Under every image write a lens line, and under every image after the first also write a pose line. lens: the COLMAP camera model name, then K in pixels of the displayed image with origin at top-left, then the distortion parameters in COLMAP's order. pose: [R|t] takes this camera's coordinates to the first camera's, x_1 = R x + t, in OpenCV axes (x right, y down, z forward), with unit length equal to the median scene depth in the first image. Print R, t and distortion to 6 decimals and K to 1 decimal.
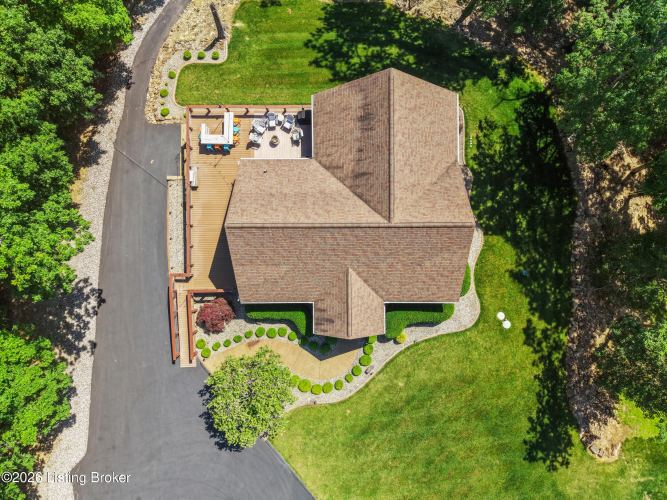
lens RADIAL K [[453.3, 0, 333.5], [0, 453.3, 250.0], [0, 0, 1]] dist [0.004531, -0.000060]
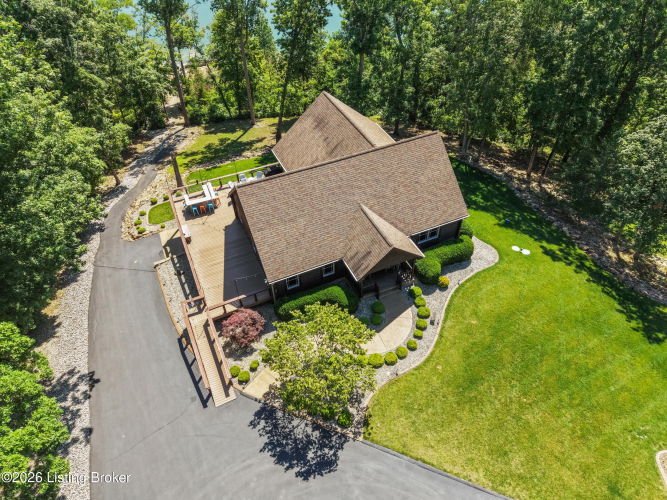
lens RADIAL K [[453.3, 0, 333.5], [0, 453.3, 250.0], [0, 0, 1]] dist [0.004531, -0.000060]
pose [[0.915141, -0.285151, 0.284966, -0.292497], [0.403097, 0.656839, -0.637240, 0.627102], [-0.005467, 0.698033, 0.716044, 0.279000]]
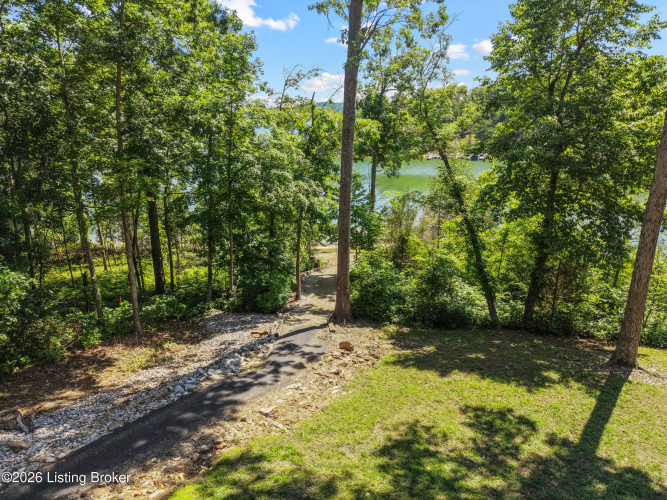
lens RADIAL K [[453.3, 0, 333.5], [0, 453.3, 250.0], [0, 0, 1]] dist [0.004531, -0.000060]
pose [[0.999987, -0.003950, 0.003195, -0.175366], [0.004273, 0.313784, -0.949485, -0.631385], [0.002748, 0.949486, 0.313797, 1.001092]]
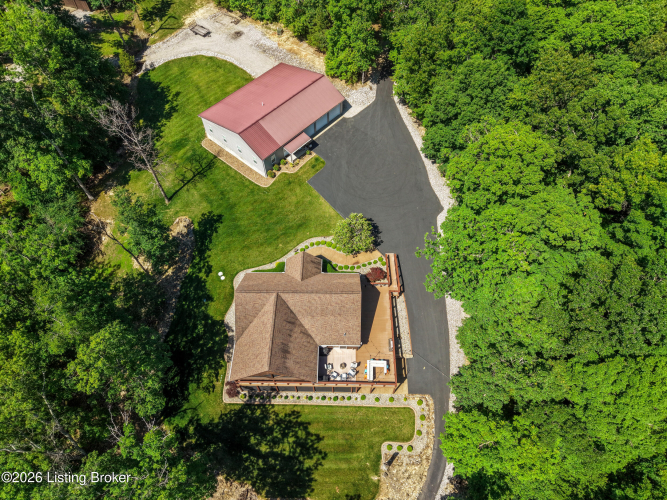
lens RADIAL K [[408.4, 0, 345.8], [0, 408.4, 249.7], [0, 0, 1]] dist [0.005306, 0.000711]
pose [[-0.999991, -0.002014, 0.003695, -0.136697], [0.003729, -0.831156, 0.556027, -0.678019], [0.001951, 0.556035, 0.831156, -0.440609]]
